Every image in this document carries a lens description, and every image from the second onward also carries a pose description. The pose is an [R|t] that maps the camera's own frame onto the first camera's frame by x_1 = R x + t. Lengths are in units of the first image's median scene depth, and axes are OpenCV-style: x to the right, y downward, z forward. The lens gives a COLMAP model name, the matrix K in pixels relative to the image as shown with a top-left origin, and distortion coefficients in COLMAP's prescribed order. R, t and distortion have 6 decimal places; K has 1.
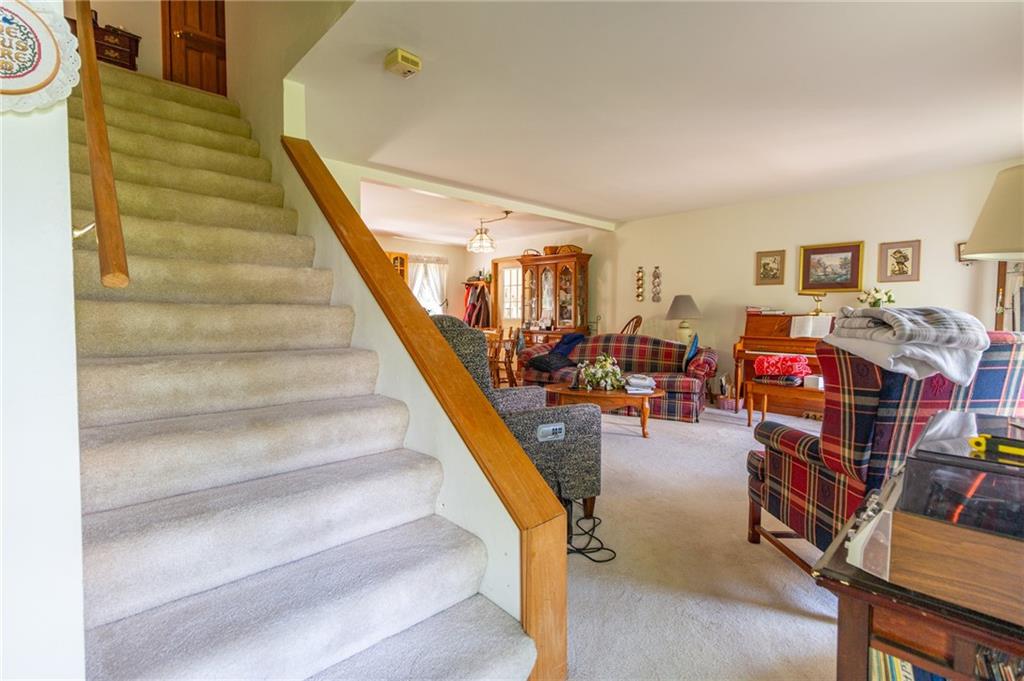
lens RADIAL K [[469.4, 0, 515.2], [0, 469.4, 336.5], [0, 0, 1]] dist [-0.001342, 0.001111]
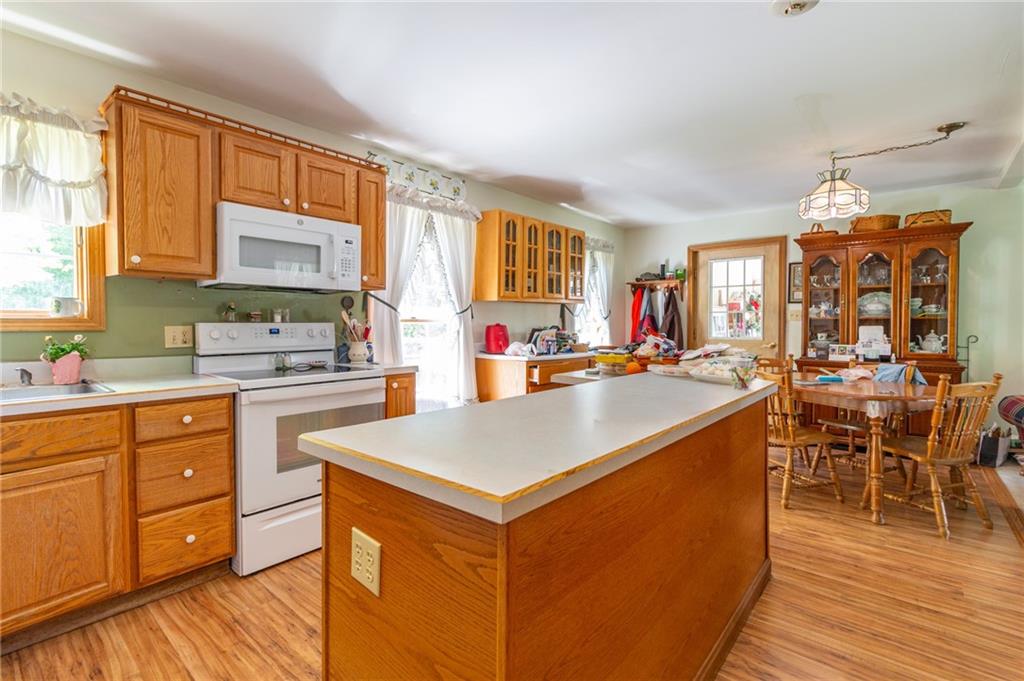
lens RADIAL K [[469.4, 0, 516.0], [0, 469.4, 333.8], [0, 0, 1]] dist [-0.001342, 0.001111]
pose [[0.994386, -0.010932, 0.105249, -0.581941], [0.013586, 0.999607, -0.024532, -0.053289], [-0.104940, 0.025824, 0.994143, 0.652047]]
